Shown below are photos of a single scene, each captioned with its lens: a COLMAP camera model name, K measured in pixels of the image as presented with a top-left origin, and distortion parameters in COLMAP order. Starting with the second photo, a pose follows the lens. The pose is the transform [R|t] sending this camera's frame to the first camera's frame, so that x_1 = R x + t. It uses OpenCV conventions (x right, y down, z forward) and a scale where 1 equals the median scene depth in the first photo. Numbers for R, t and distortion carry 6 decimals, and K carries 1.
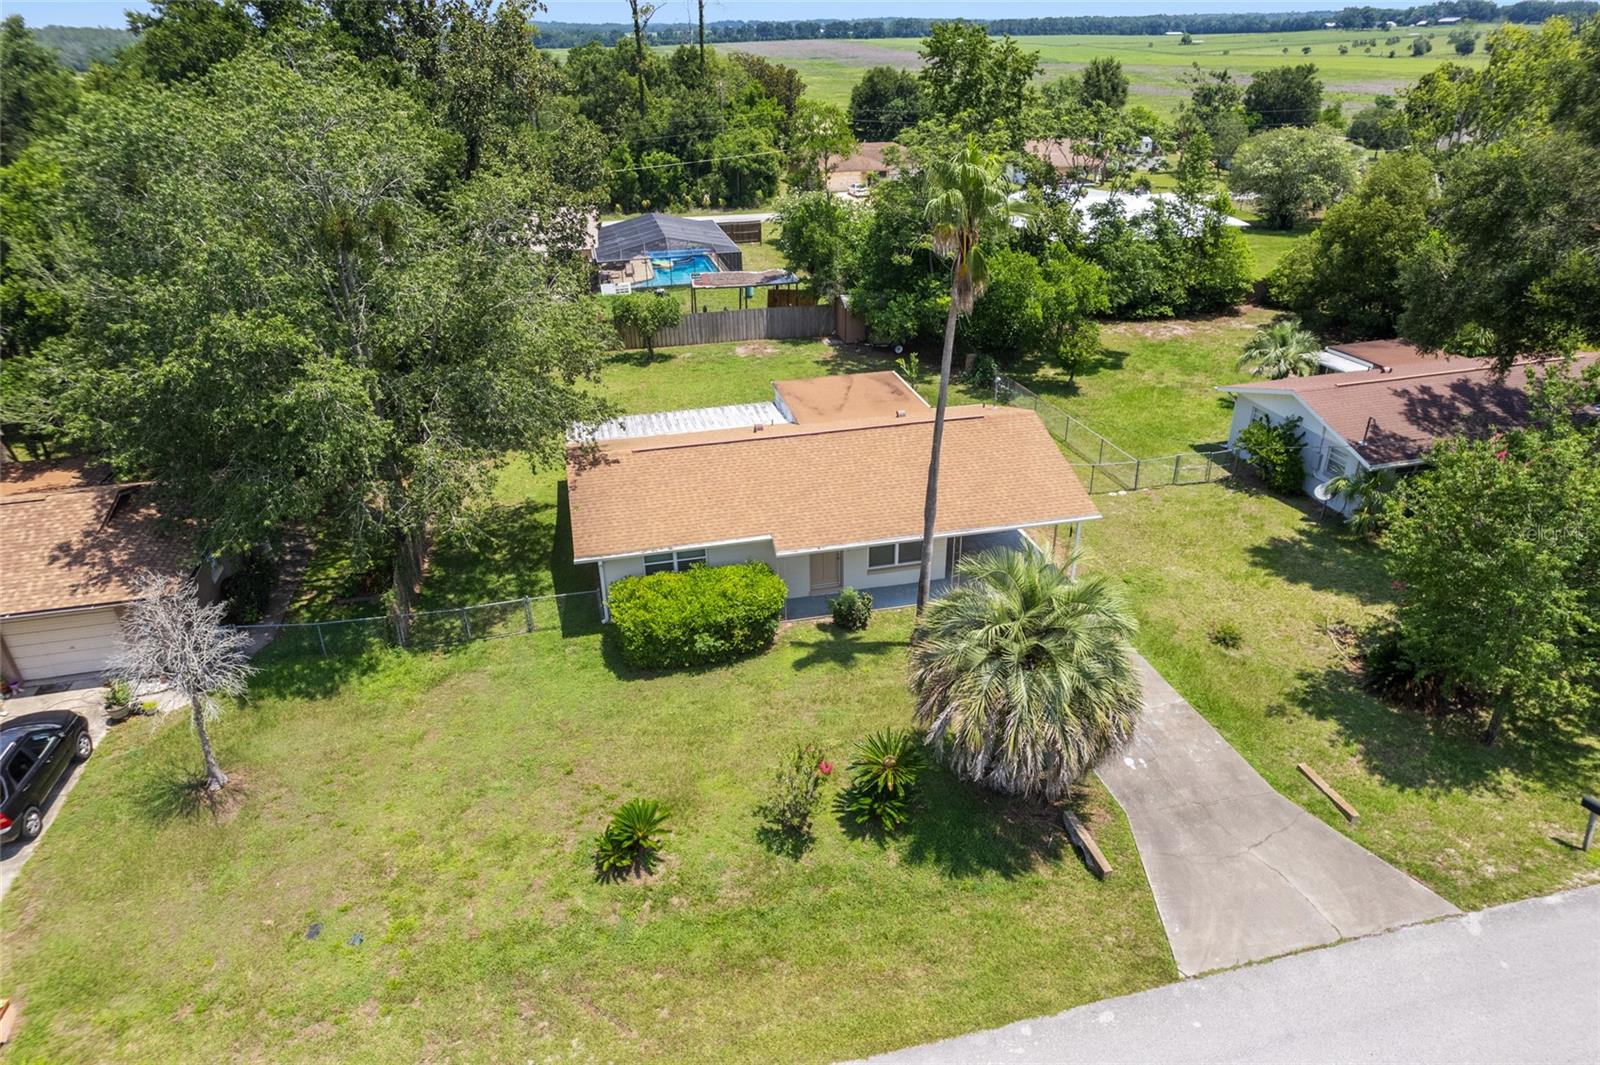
lens RADIAL K [[1024.2, 0, 805.7], [0, 1024.2, 549.5], [0, 0, 1]] dist [-0.081233, 0.082861]
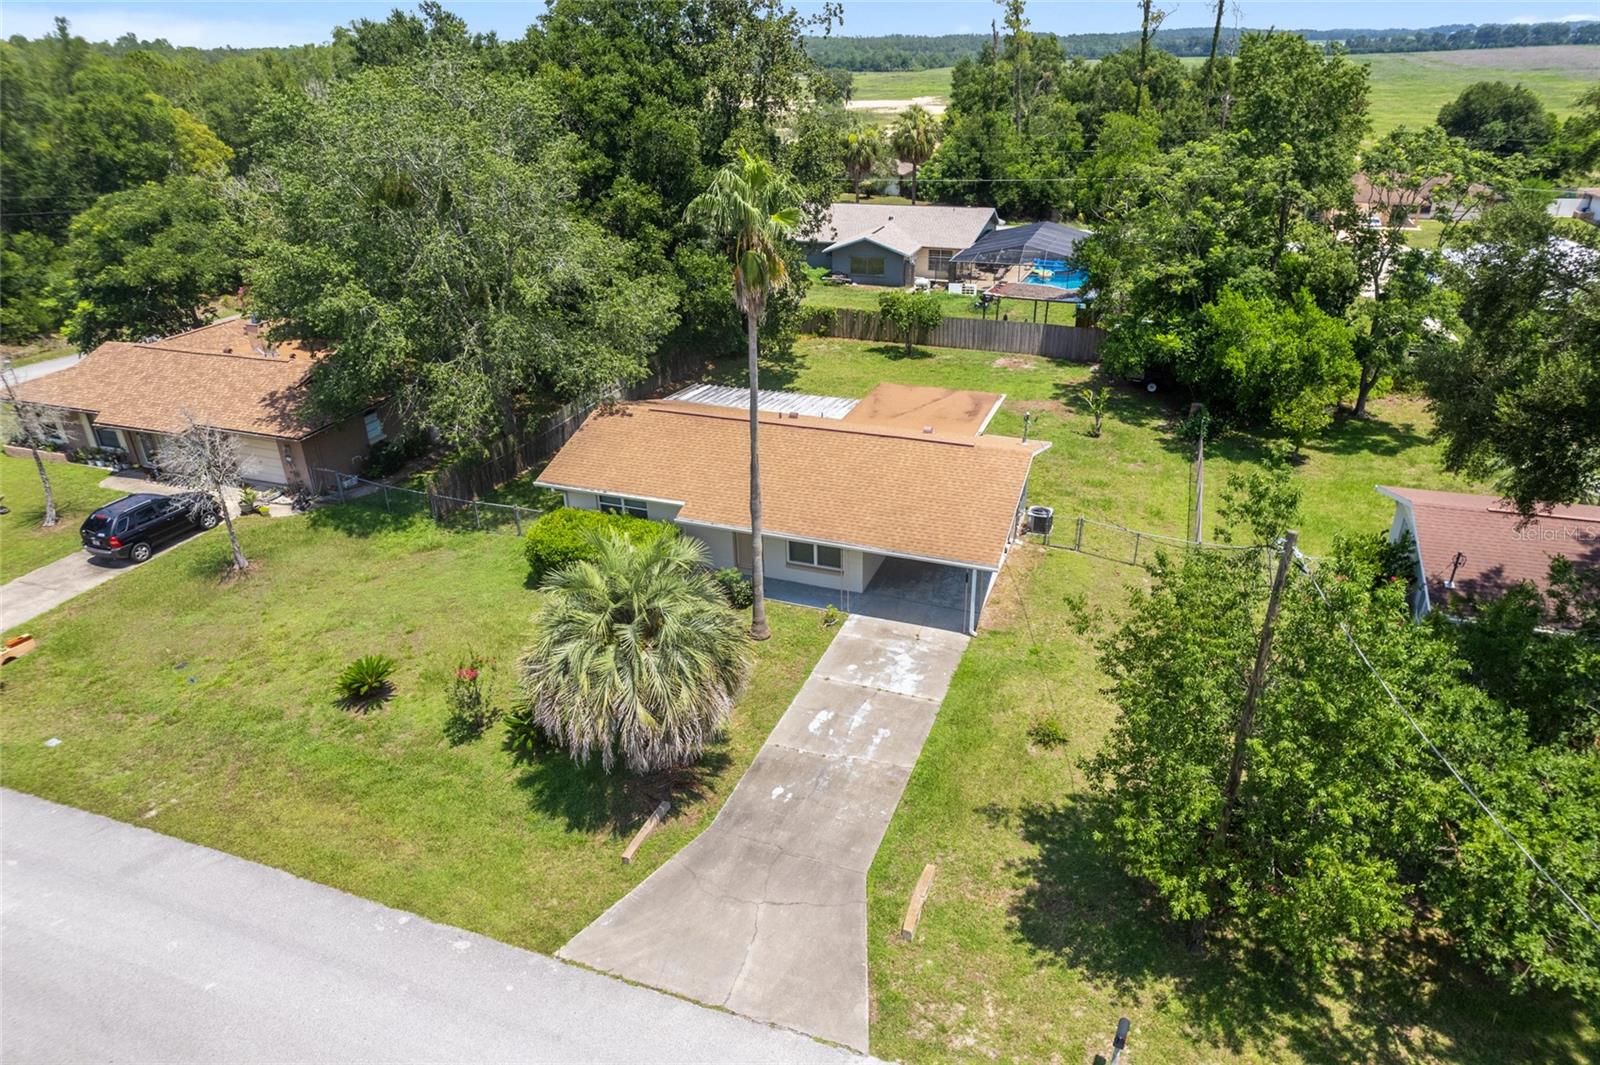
lens RADIAL K [[1024.2, 0, 805.7], [0, 1024.2, 549.5], [0, 0, 1]] dist [-0.081233, 0.082861]
pose [[0.830071, 0.251167, -0.497893, 0.600372], [-0.253673, 0.965172, 0.063976, -0.064697], [0.496621, 0.073197, 0.864875, 0.121167]]
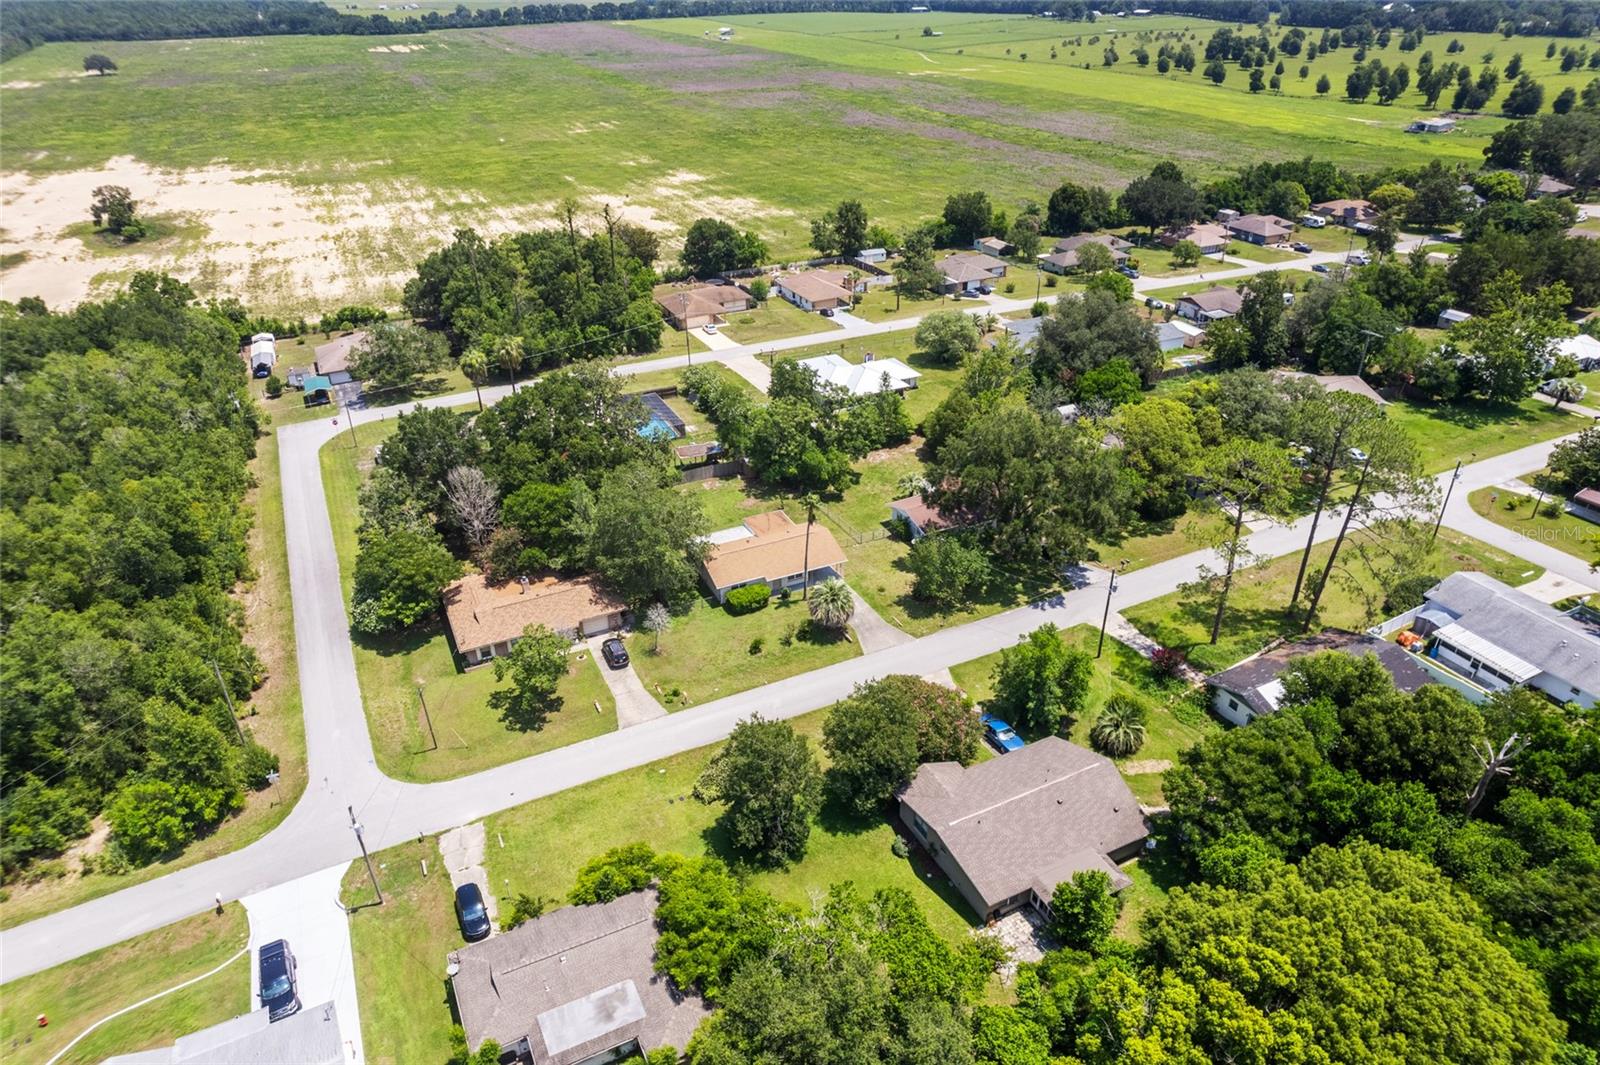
lens RADIAL K [[1028.5, 0, 806.6], [0, 1028.5, 538.4], [0, 0, 1]] dist [-0.081835, 0.090173]
pose [[0.977168, -0.101190, 0.186825, -0.559158], [0.094566, 0.994543, 0.044055, -0.295326], [-0.190263, -0.025382, 0.981405, -2.691145]]
